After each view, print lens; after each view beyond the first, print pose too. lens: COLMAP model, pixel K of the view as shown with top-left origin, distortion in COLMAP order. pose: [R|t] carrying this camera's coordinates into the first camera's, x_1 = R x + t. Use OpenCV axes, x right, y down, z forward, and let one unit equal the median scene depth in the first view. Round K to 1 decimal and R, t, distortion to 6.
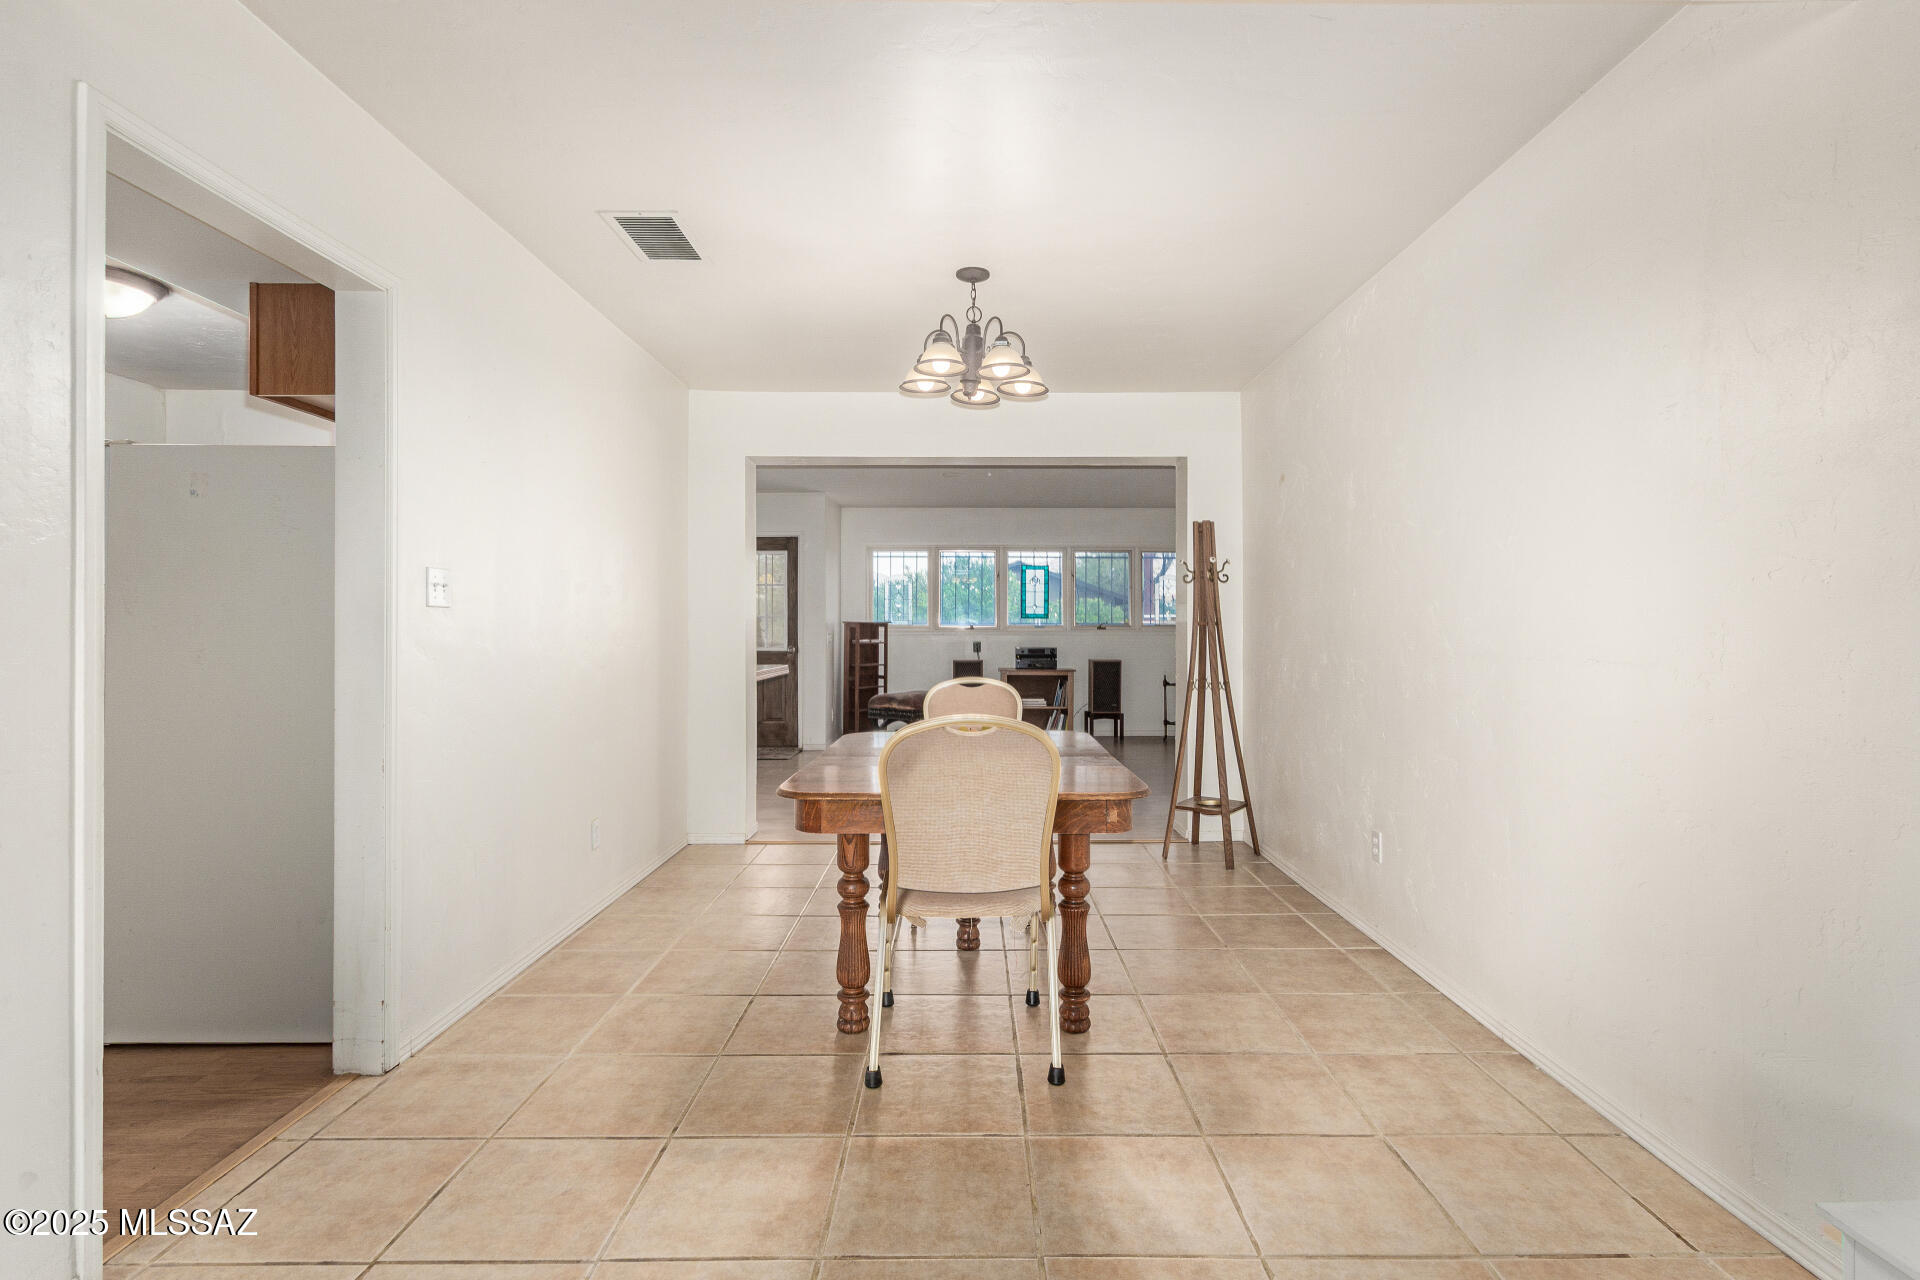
lens RADIAL K [[918.6, 0, 965.3], [0, 918.6, 631.2], [0, 0, 1]] dist [0.007635, -0.000944]
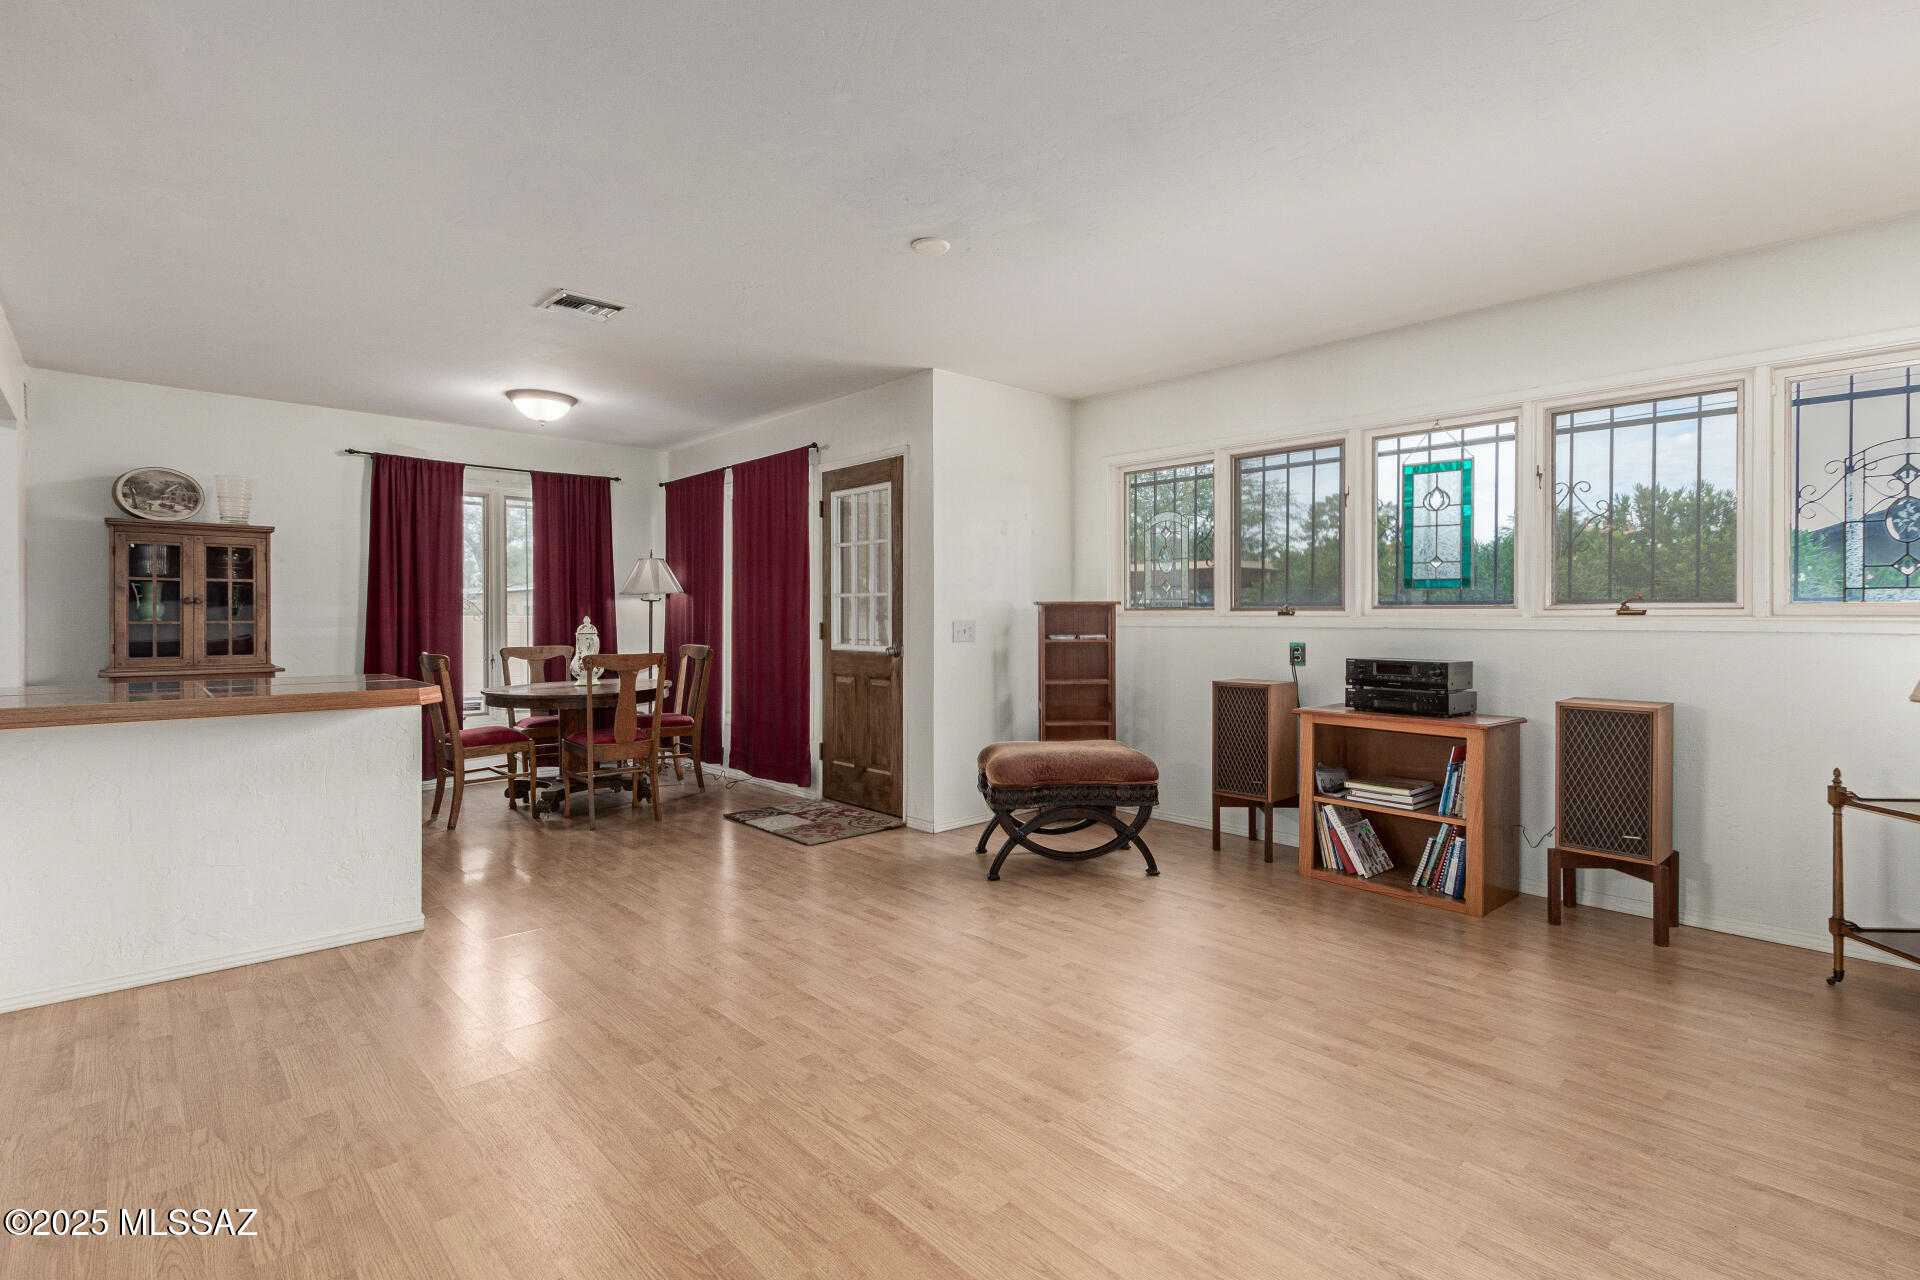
lens RADIAL K [[918.6, 0, 962.5], [0, 918.6, 622.0], [0, 0, 1]] dist [0.007635, -0.000944]
pose [[0.671987, 0.004194, -0.740551, 0.246089], [-0.008926, 0.999957, -0.002437, 0.003376], [0.740510, 0.008248, 0.671995, 0.576459]]
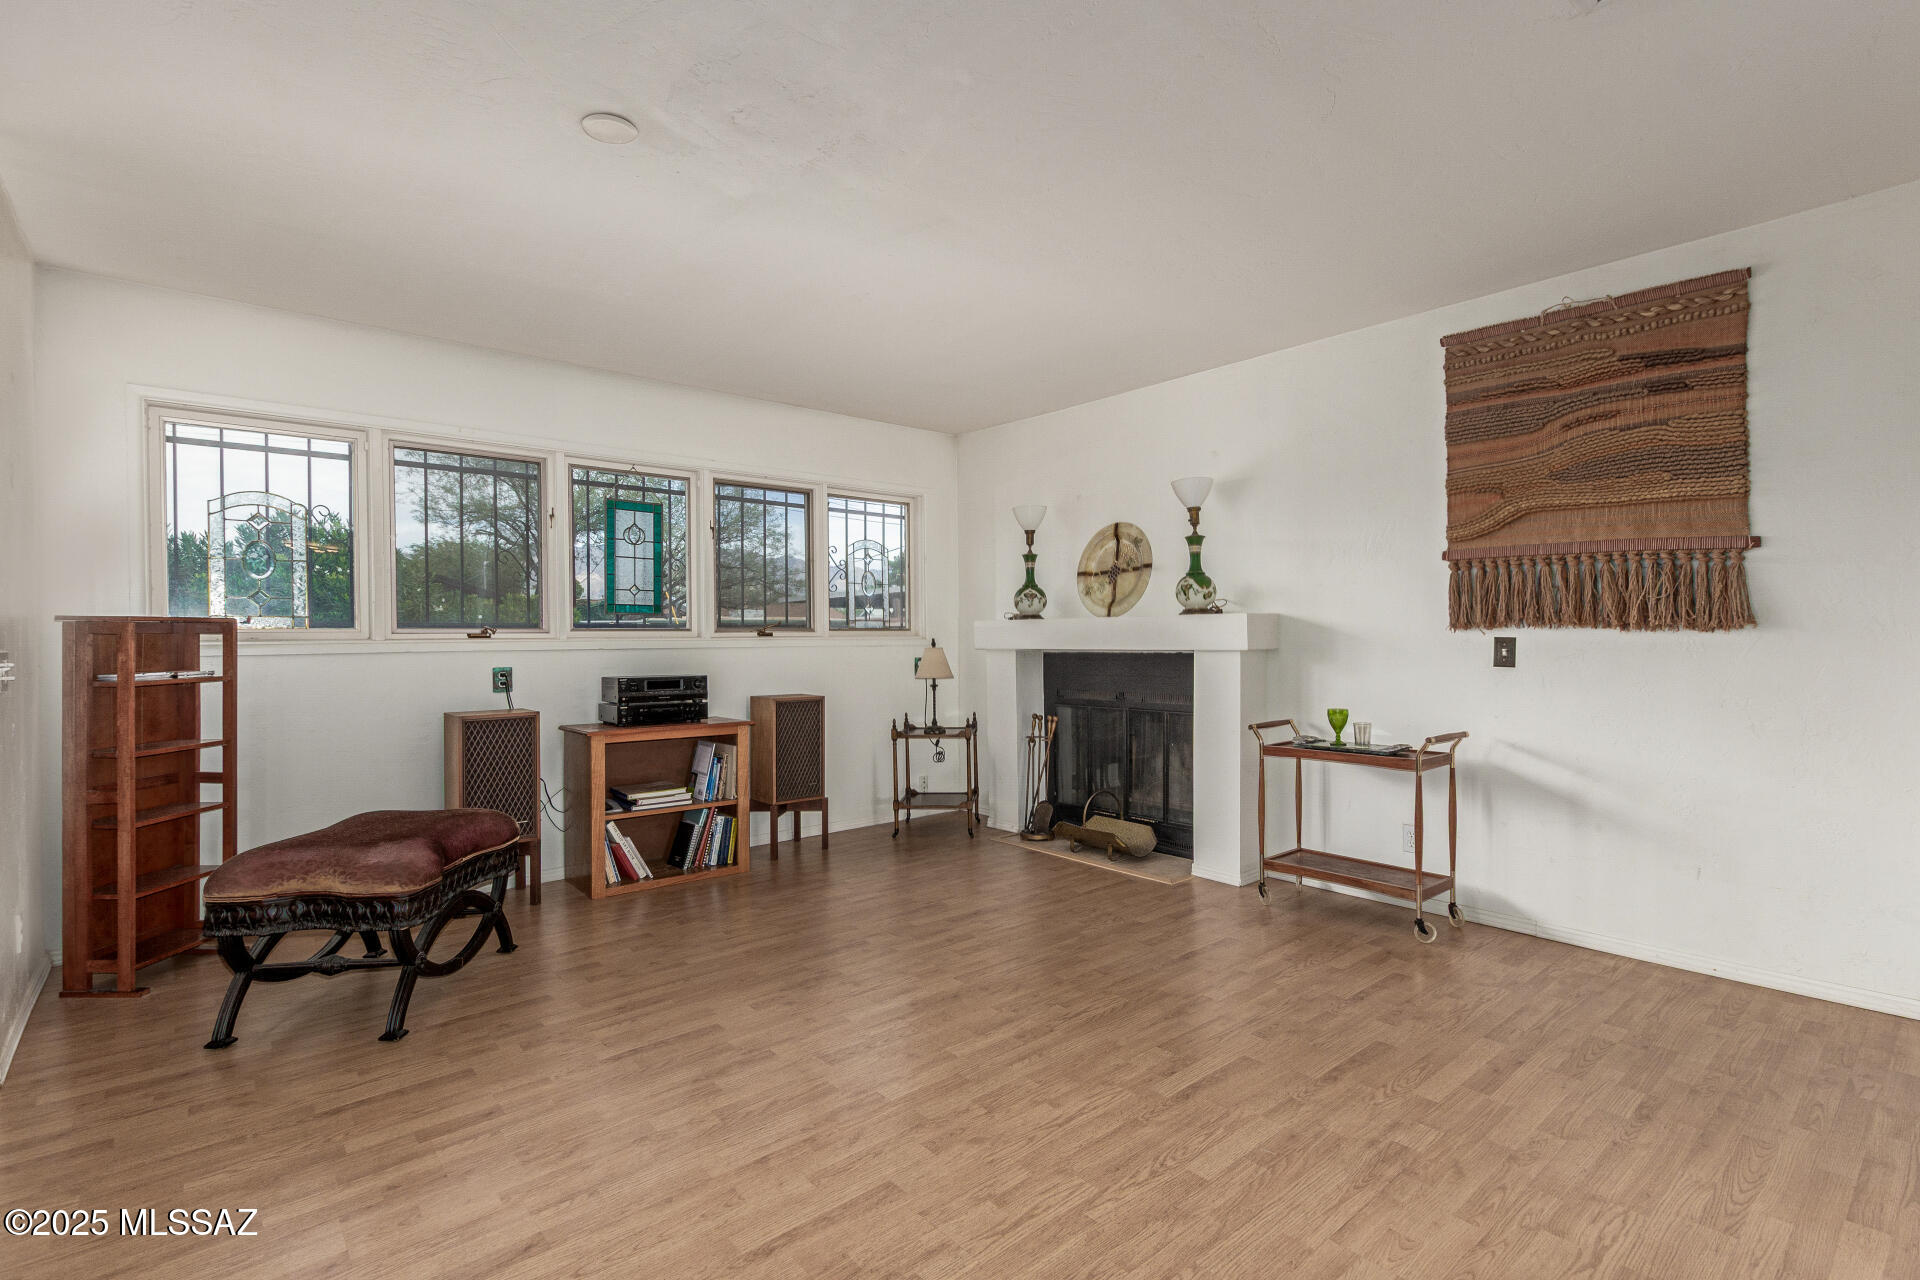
lens RADIAL K [[918.6, 0, 995.0], [0, 918.6, 653.9], [0, 0, 1]] dist [0.007635, -0.000944]
pose [[0.740949, -0.018711, 0.671301, -0.105715], [0.019180, 0.999794, 0.006697, 0.006500], [-0.671287, 0.007913, 0.741155, 0.545045]]
